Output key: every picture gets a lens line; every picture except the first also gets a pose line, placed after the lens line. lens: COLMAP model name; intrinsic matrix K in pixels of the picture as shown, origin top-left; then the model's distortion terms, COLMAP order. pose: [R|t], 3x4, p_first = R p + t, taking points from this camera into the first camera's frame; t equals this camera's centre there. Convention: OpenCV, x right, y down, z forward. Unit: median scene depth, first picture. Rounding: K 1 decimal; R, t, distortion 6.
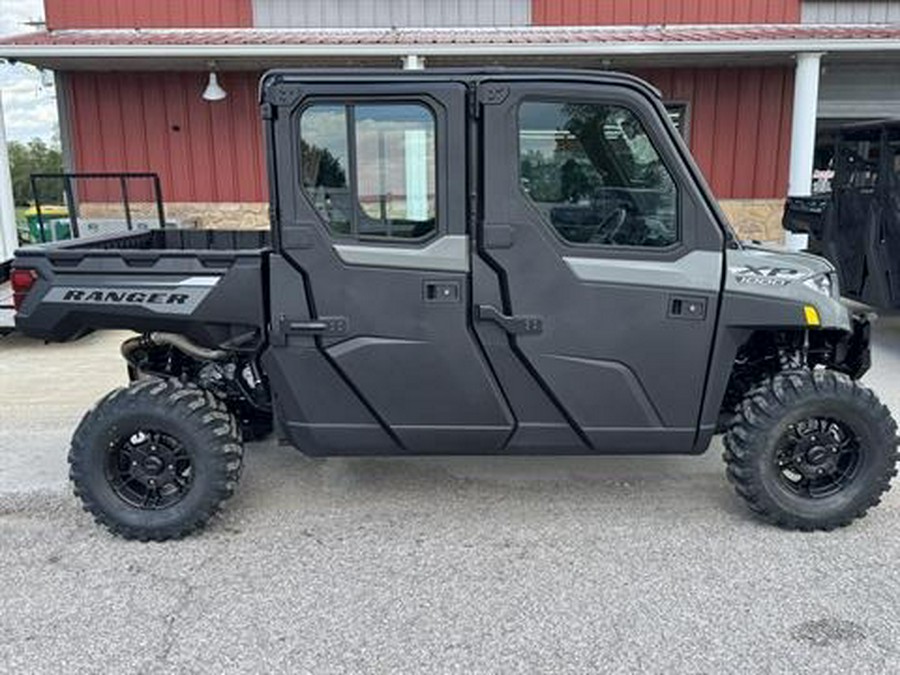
lens RADIAL K [[764.7, 0, 445.8], [0, 764.7, 338.7], [0, 0, 1]] dist [0.114823, -0.206197]
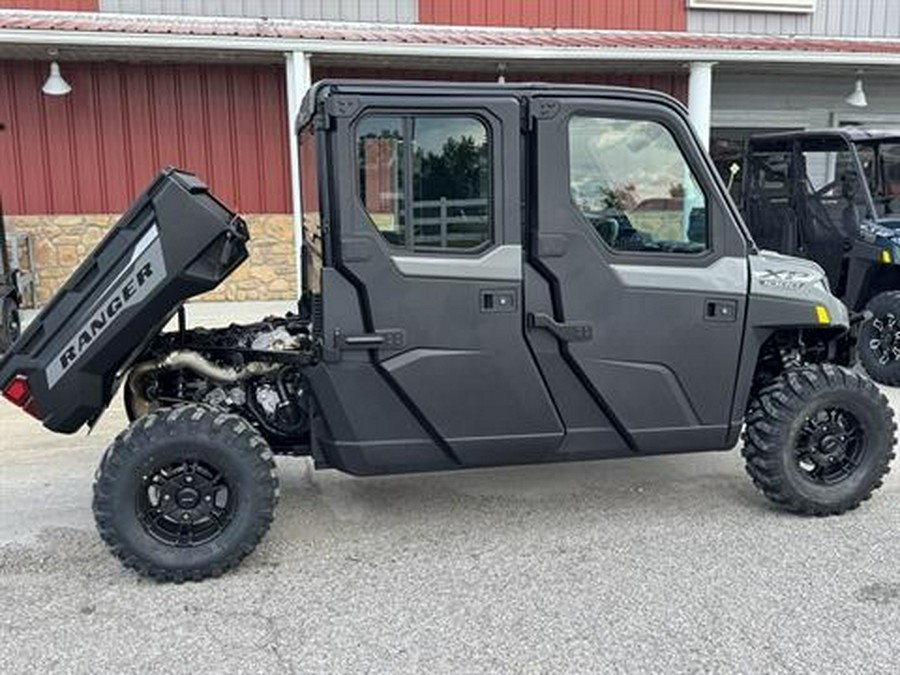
lens RADIAL K [[885.6, 0, 447.5], [0, 885.6, 338.6], [0, 0, 1]] dist [0.175051, -0.367051]
pose [[0.976518, -0.034725, 0.212620, -0.304647], [0.042542, 0.998572, -0.032299, 0.022041], [-0.211195, 0.040586, 0.976601, -0.120250]]
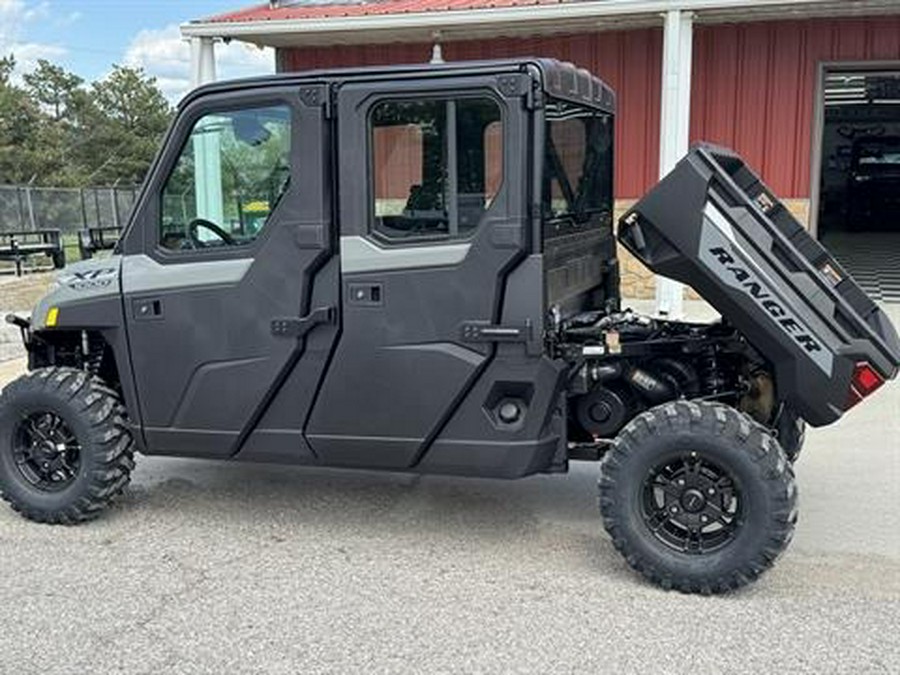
lens RADIAL K [[1074.8, 0, 451.3], [0, 1074.8, 338.0], [0, 0, 1]] dist [0.190211, -0.407649]
pose [[0.936620, 0.054066, -0.346151, 0.407237], [-0.069840, 0.997004, -0.033252, 0.029194], [0.343316, 0.055320, 0.937589, -0.222425]]
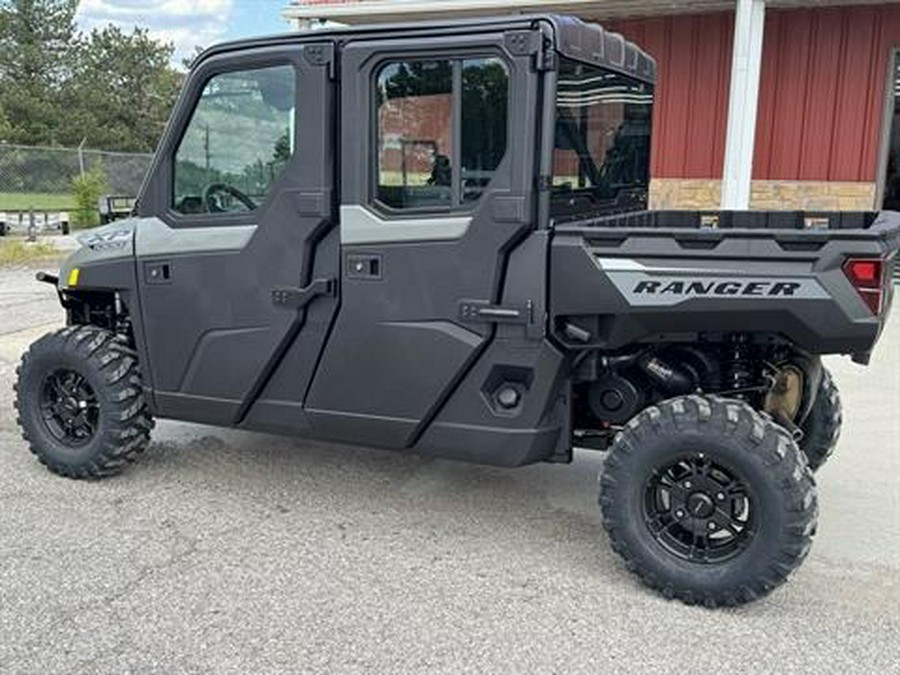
lens RADIAL K [[939.1, 0, 452.2], [0, 939.1, 336.0], [0, 0, 1]] dist [0.173262, -0.359182]
pose [[0.894333, 0.107339, -0.434335, 0.426703], [-0.111783, 0.993614, 0.015385, -0.007738], [0.433212, 0.034792, 0.900620, 0.026616]]
